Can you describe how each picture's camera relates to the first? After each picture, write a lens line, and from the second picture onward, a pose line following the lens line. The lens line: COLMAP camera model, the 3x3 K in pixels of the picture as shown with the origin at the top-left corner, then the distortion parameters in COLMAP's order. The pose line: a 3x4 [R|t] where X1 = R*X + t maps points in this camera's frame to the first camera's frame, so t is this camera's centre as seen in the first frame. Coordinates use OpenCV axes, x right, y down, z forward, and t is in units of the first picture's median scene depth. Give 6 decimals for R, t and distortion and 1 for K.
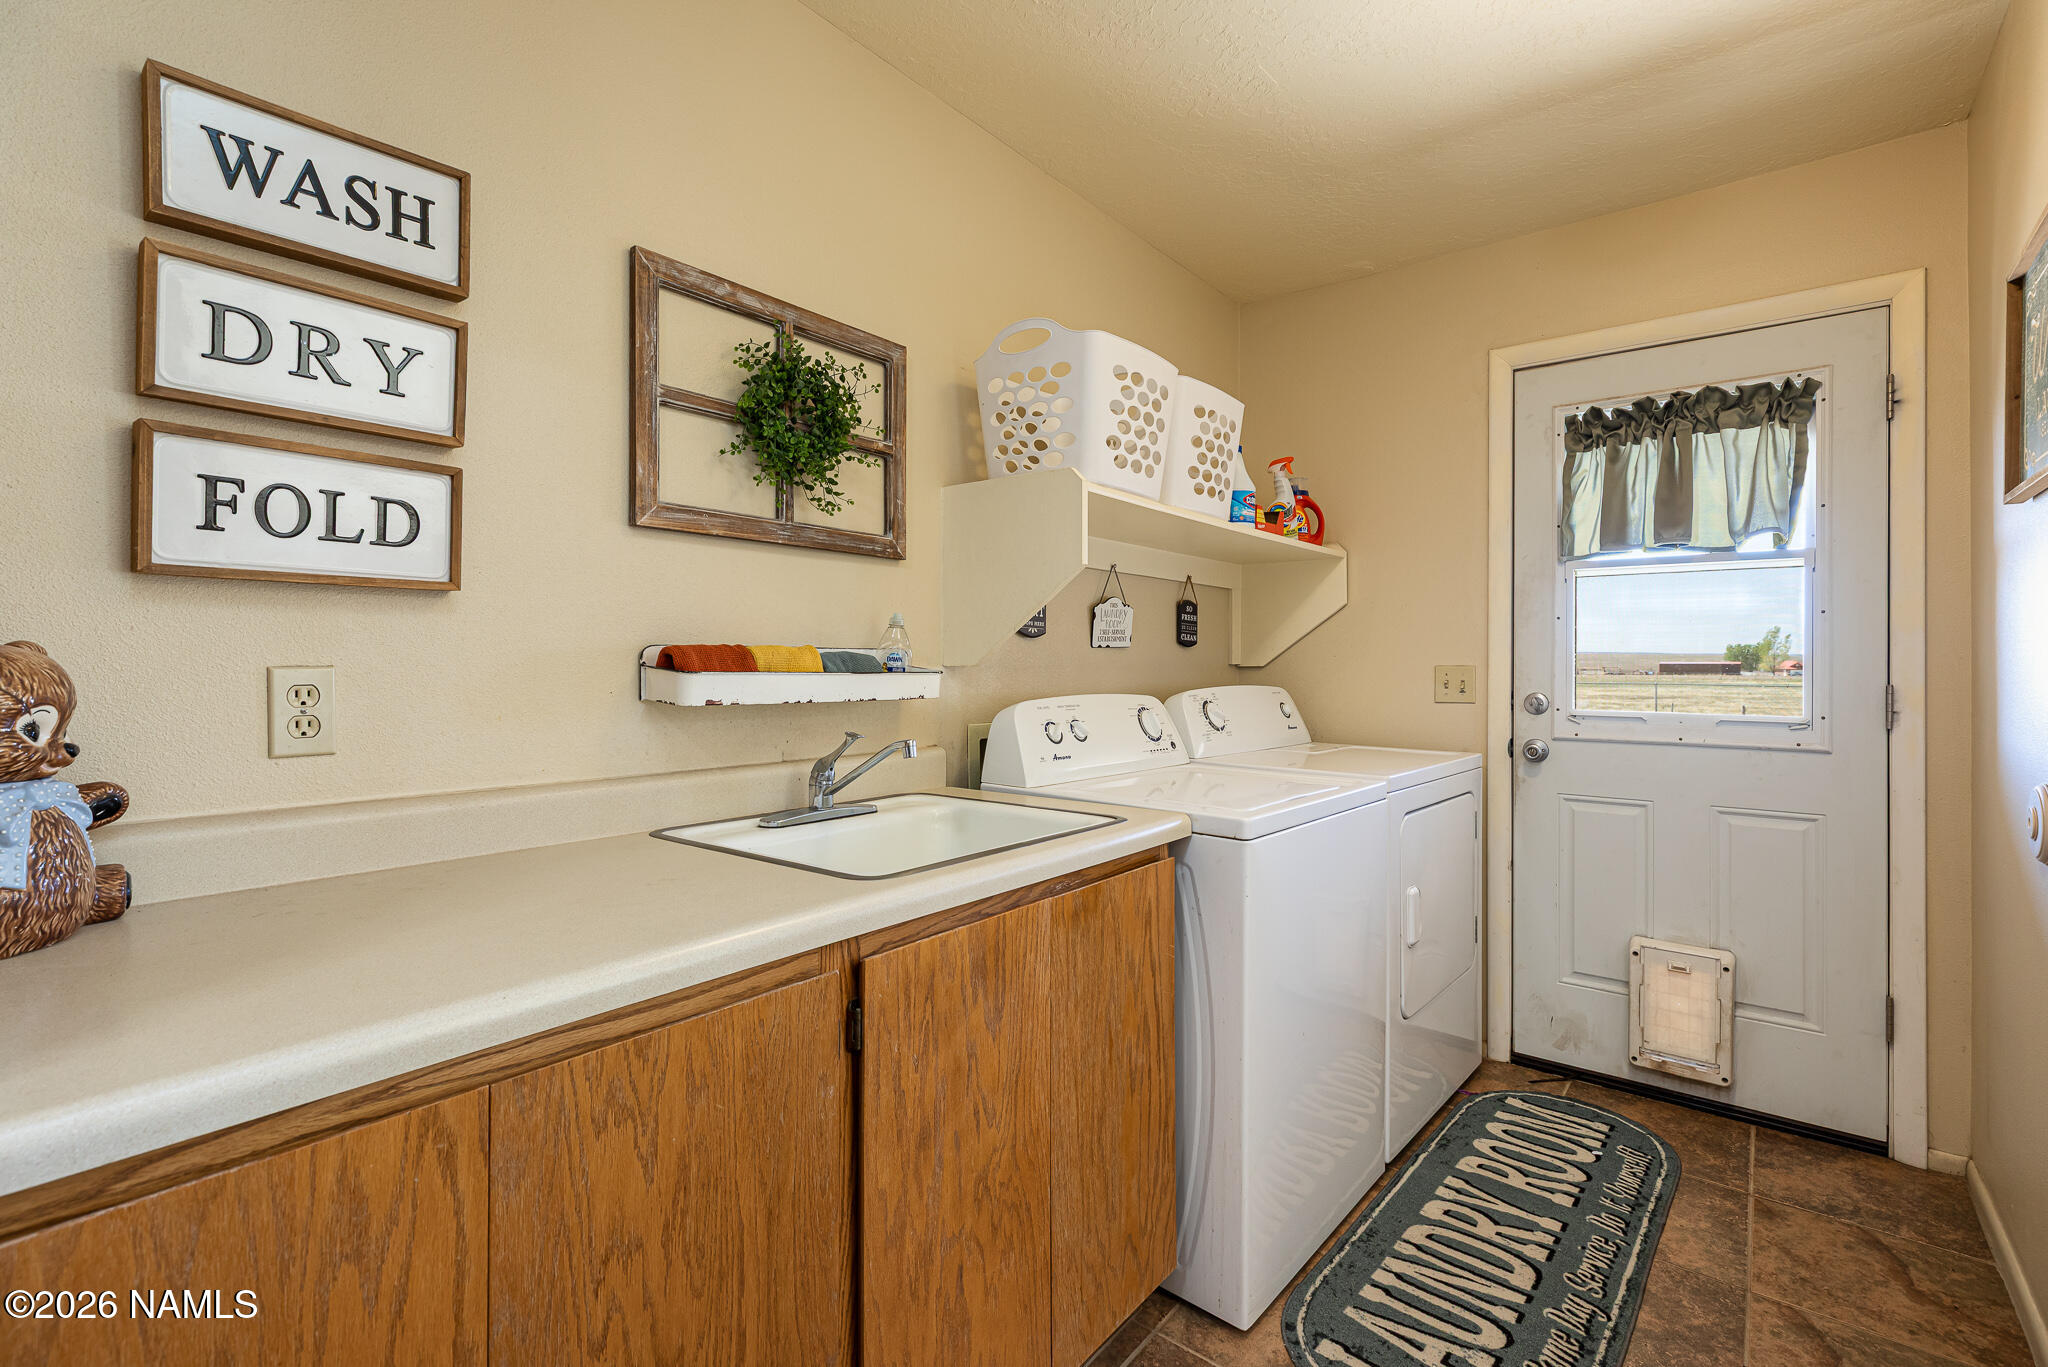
lens RADIAL K [[925.9, 0, 1020.3], [0, 925.9, 665.6], [0, 0, 1]] dist [0.003985, -0.000796]
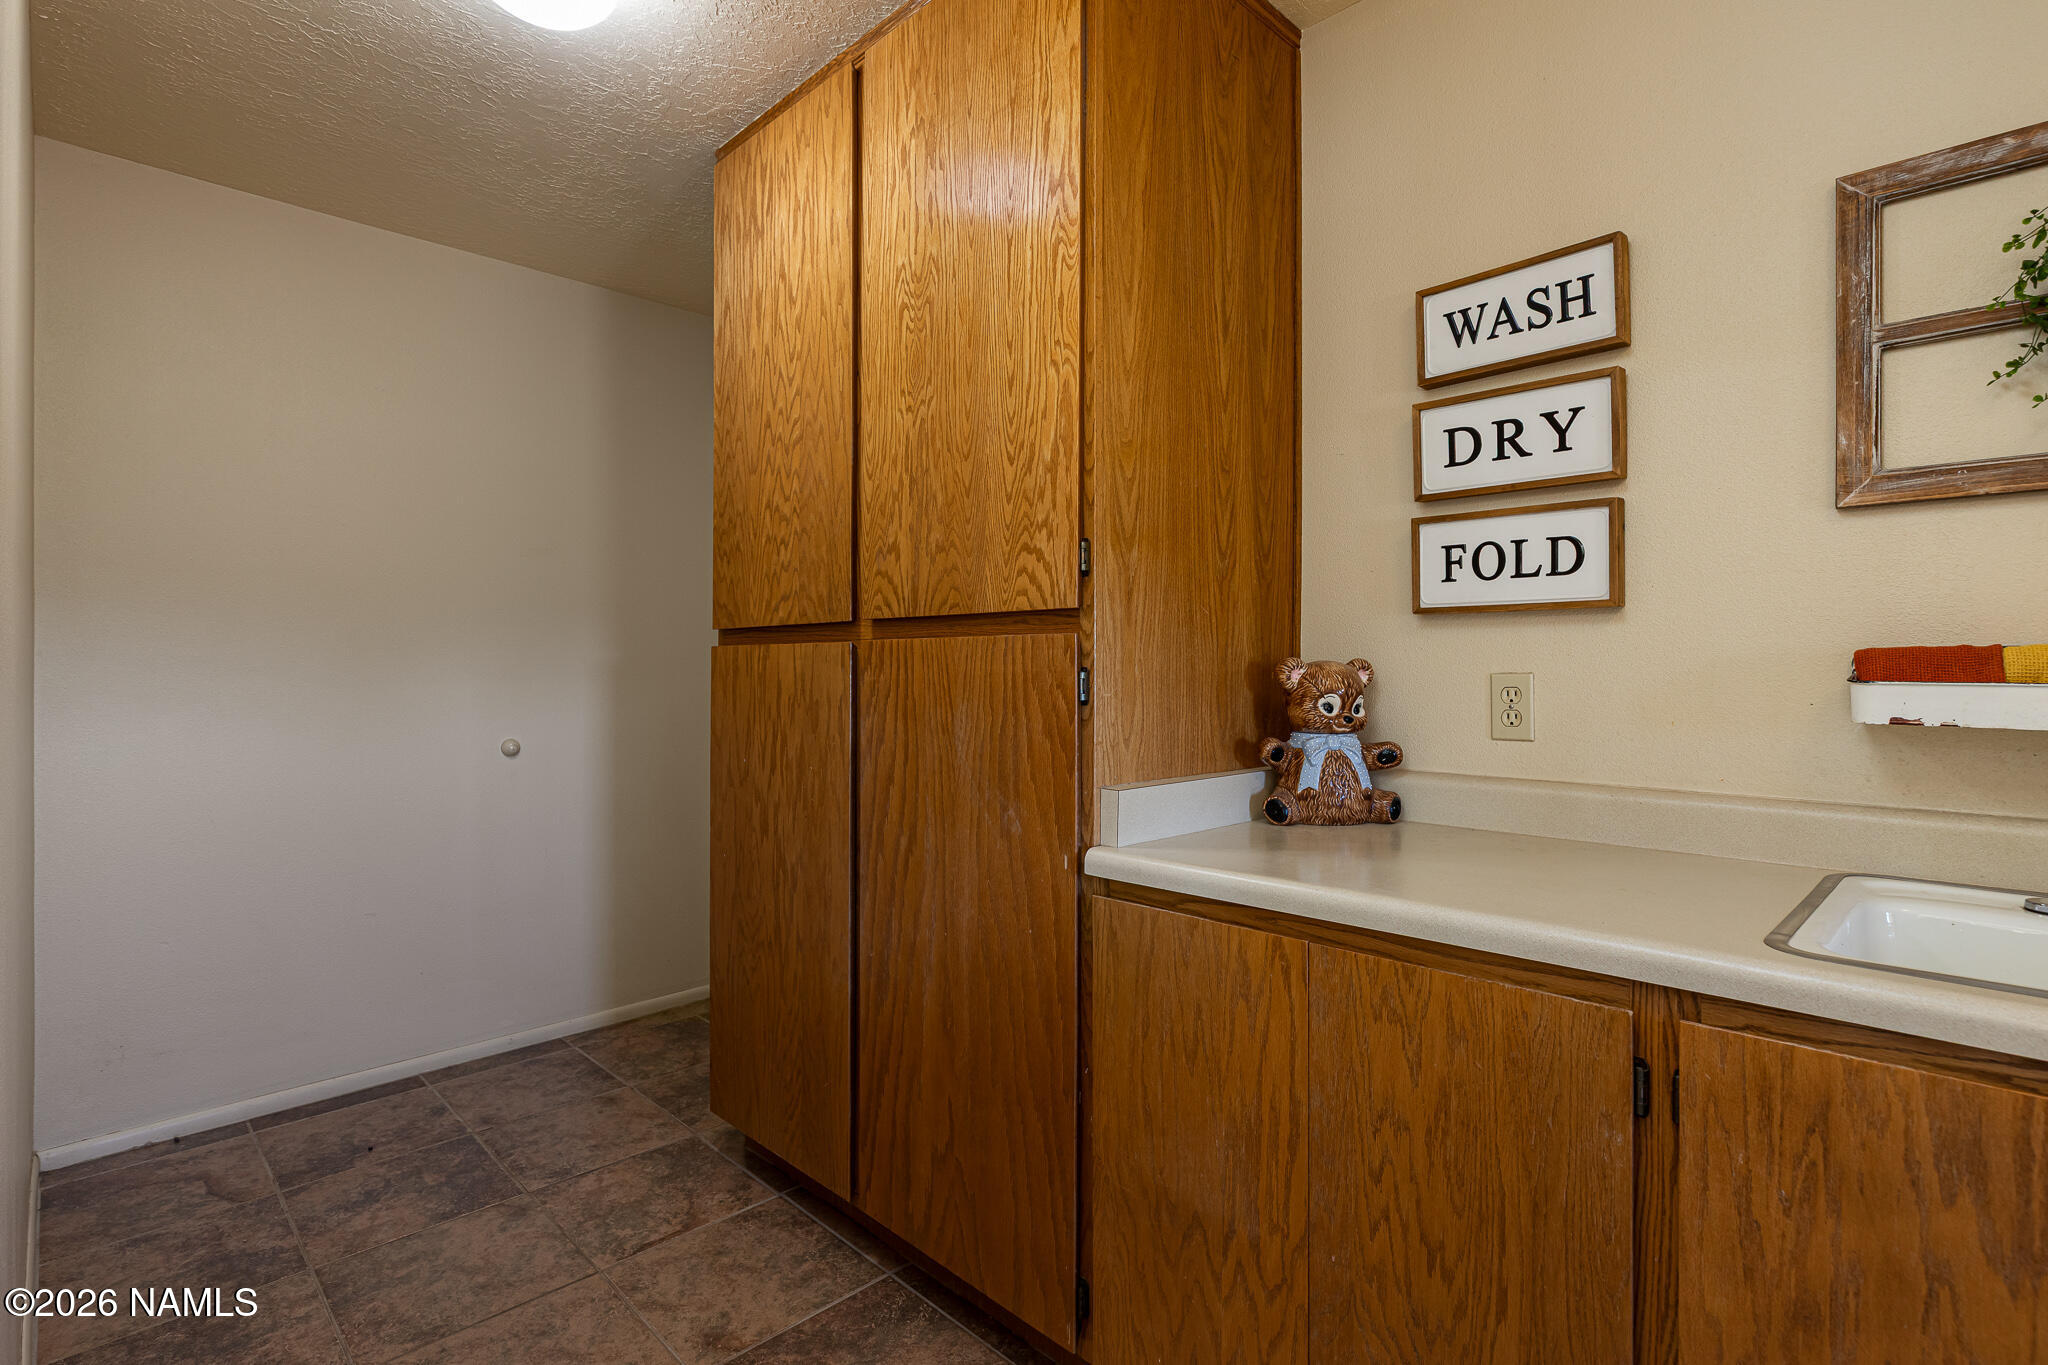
lens RADIAL K [[990.4, 0, 1022.4], [0, 990.4, 677.4], [0, 0, 1]] dist [0.003434, 0.001097]
pose [[-0.115422, 0.006398, -0.993296, 0.735607], [-0.002221, 0.999975, 0.006699, -0.000869], [0.993314, 0.002979, -0.115405, 0.464623]]
